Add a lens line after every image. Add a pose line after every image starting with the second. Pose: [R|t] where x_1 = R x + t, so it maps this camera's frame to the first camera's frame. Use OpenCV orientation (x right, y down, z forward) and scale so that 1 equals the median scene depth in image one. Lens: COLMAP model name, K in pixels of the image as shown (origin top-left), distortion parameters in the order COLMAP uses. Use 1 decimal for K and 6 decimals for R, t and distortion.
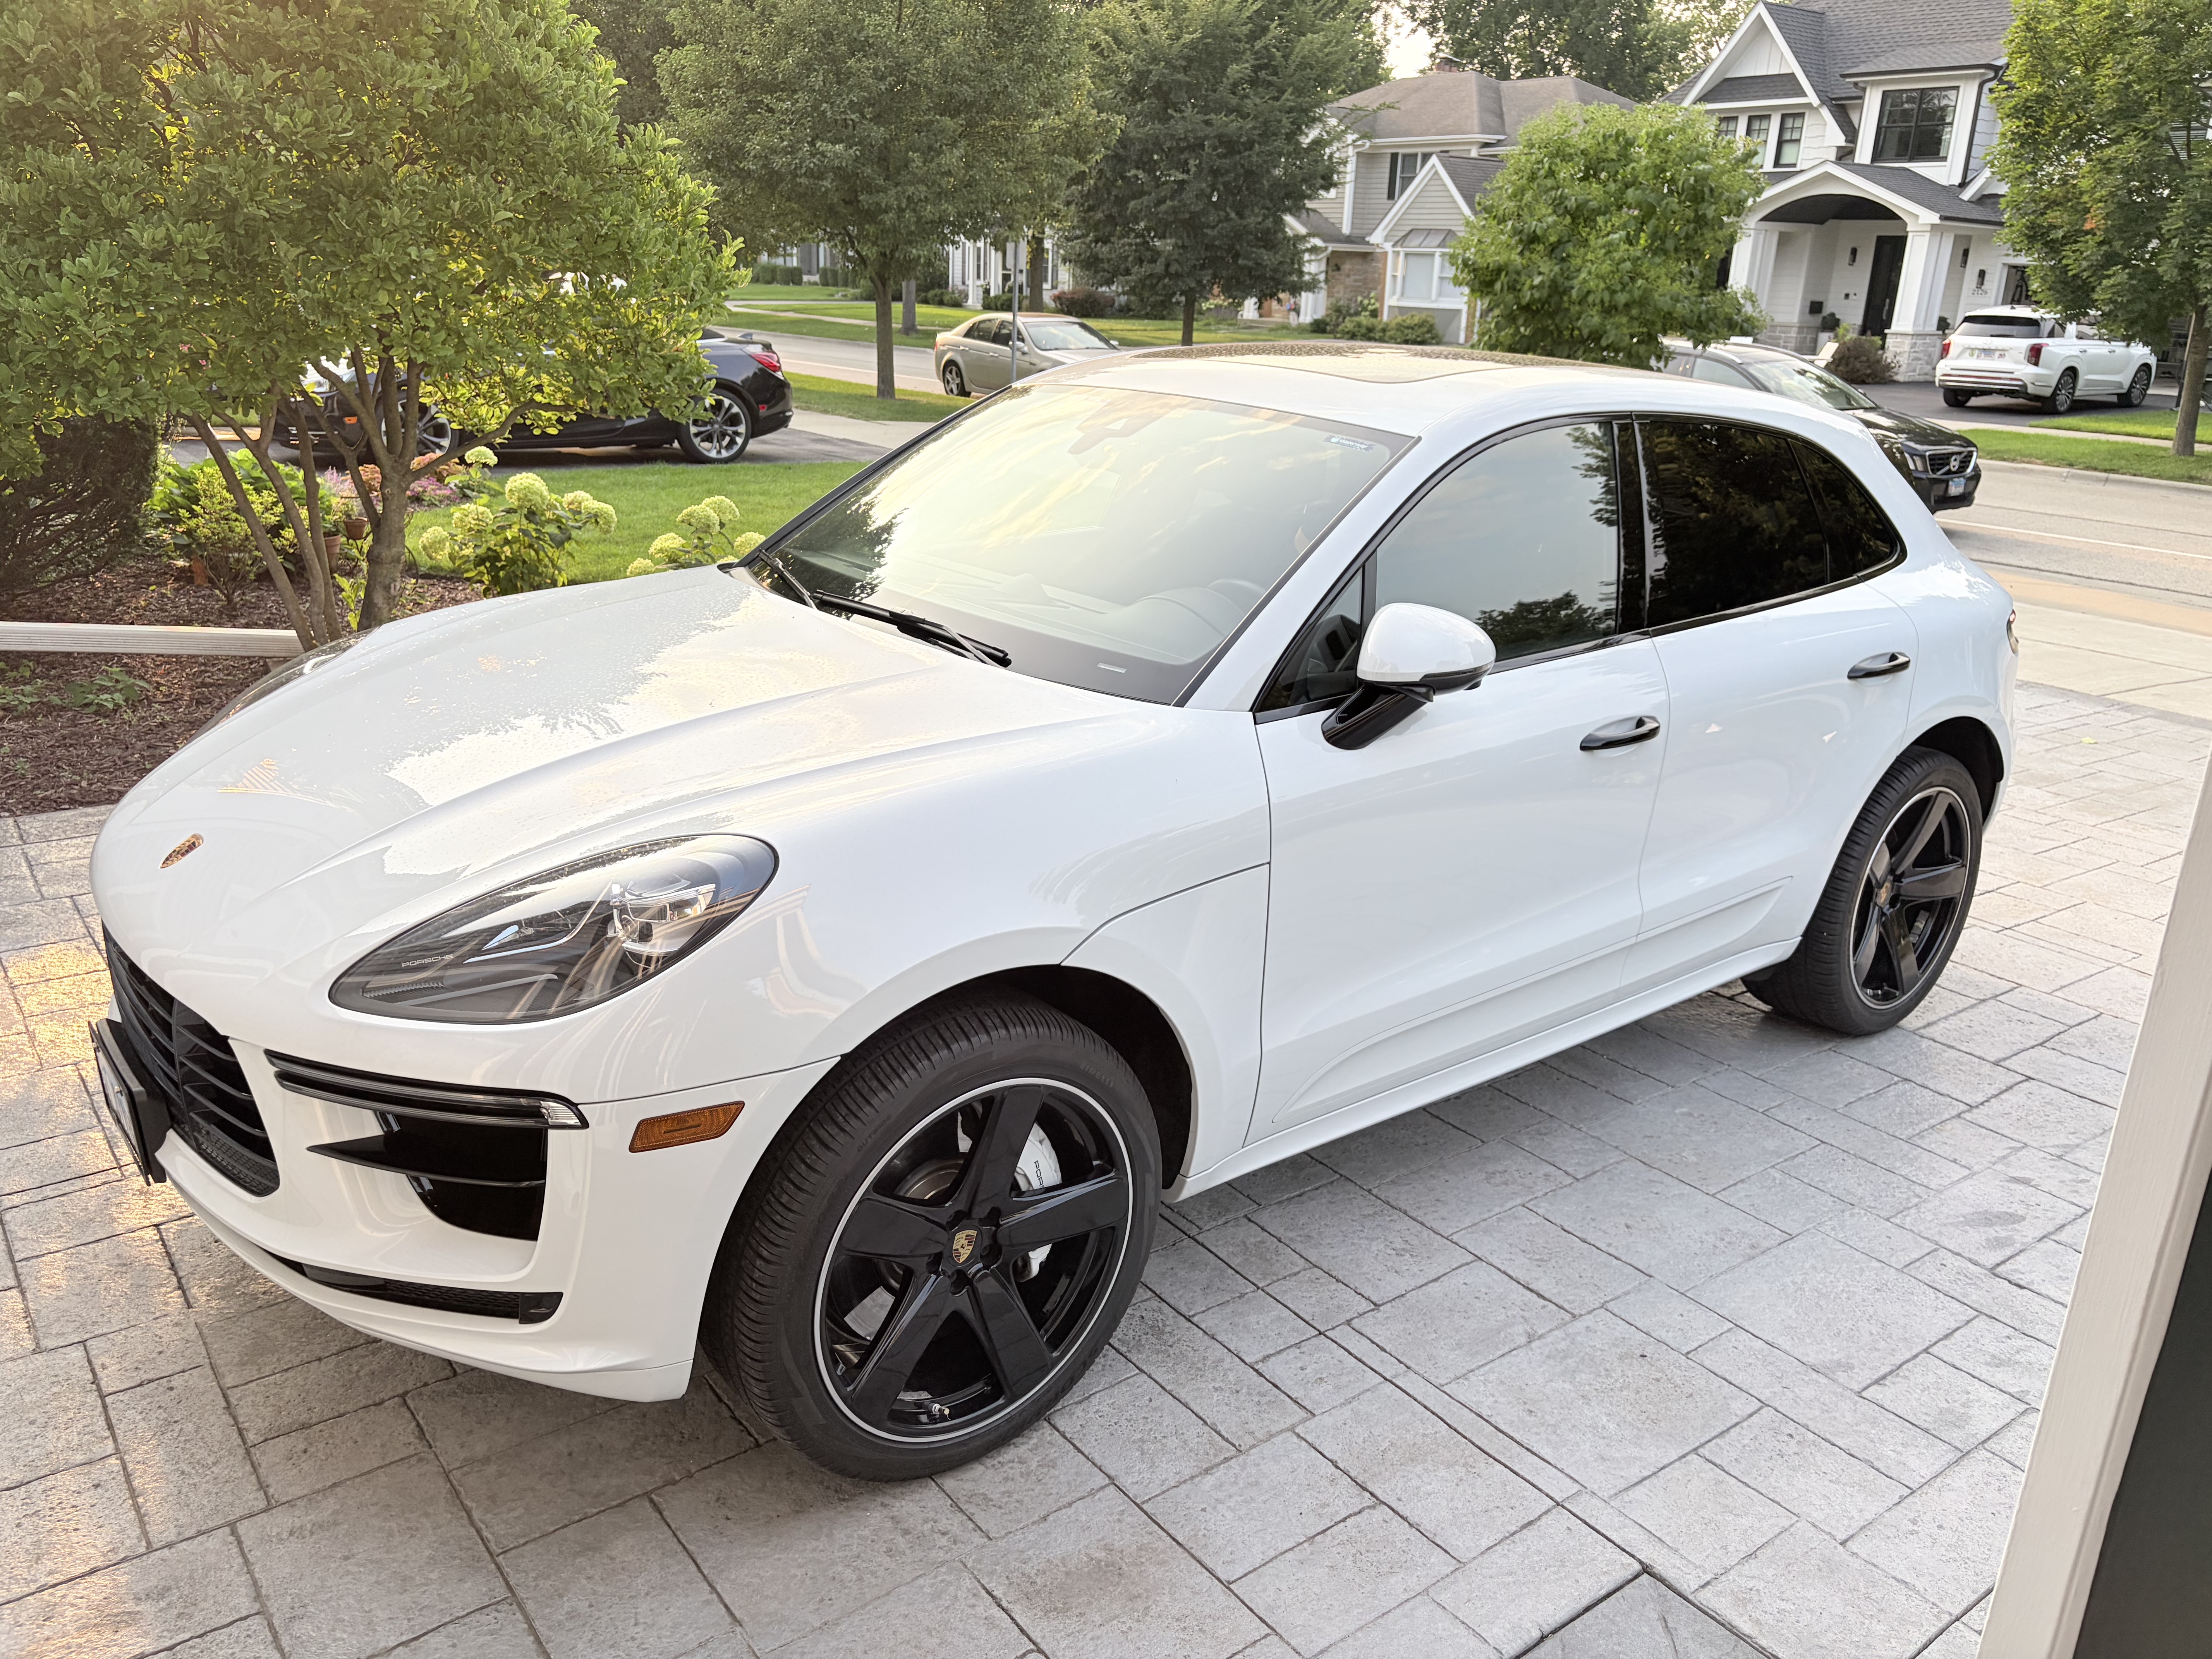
lens RADIAL K [[1680.2, 0, 1098.4], [0, 1680.2, 825.8], [0, 0, 1]] dist [0.023815, -0.037911]
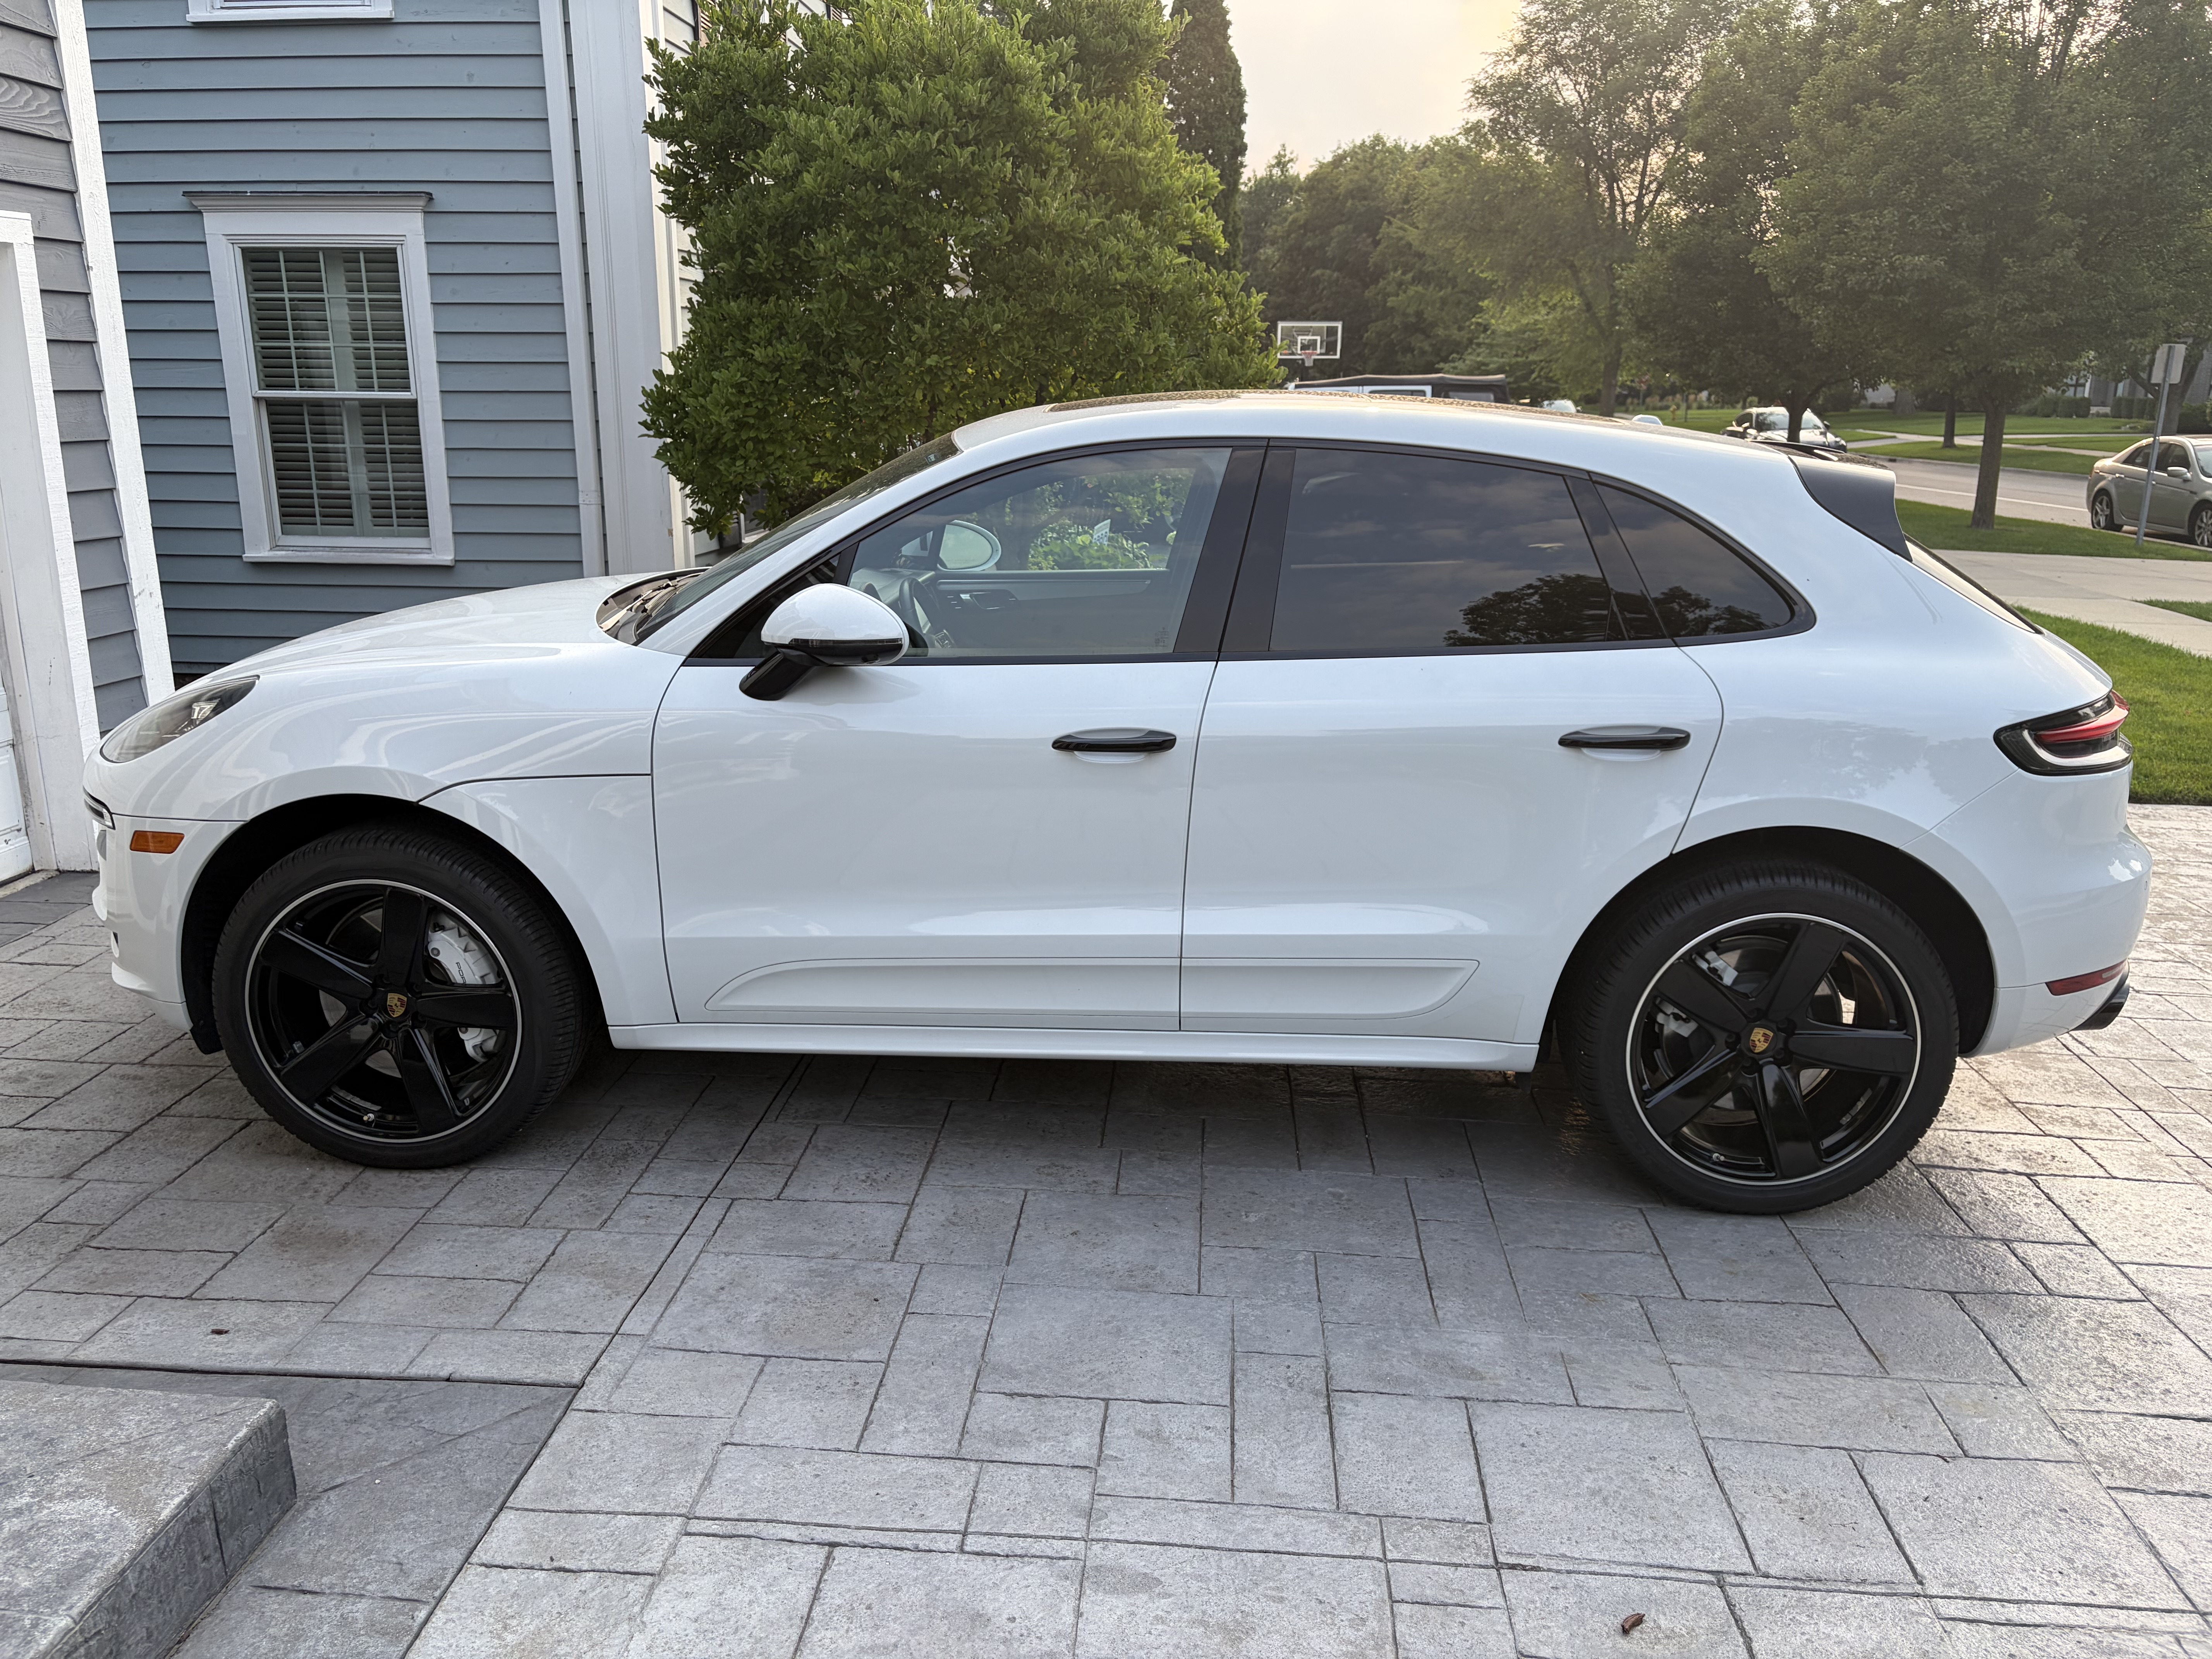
lens RADIAL K [[1680.2, 0, 1091.1], [0, 1680.2, 832.3], [0, 0, 1]] dist [0.023815, -0.037911]
pose [[0.746738, 0.135529, -0.651163, 0.908192], [-0.185059, 0.982697, -0.007689, 0.010095], [0.638854, 0.126246, 0.758899, 0.215081]]
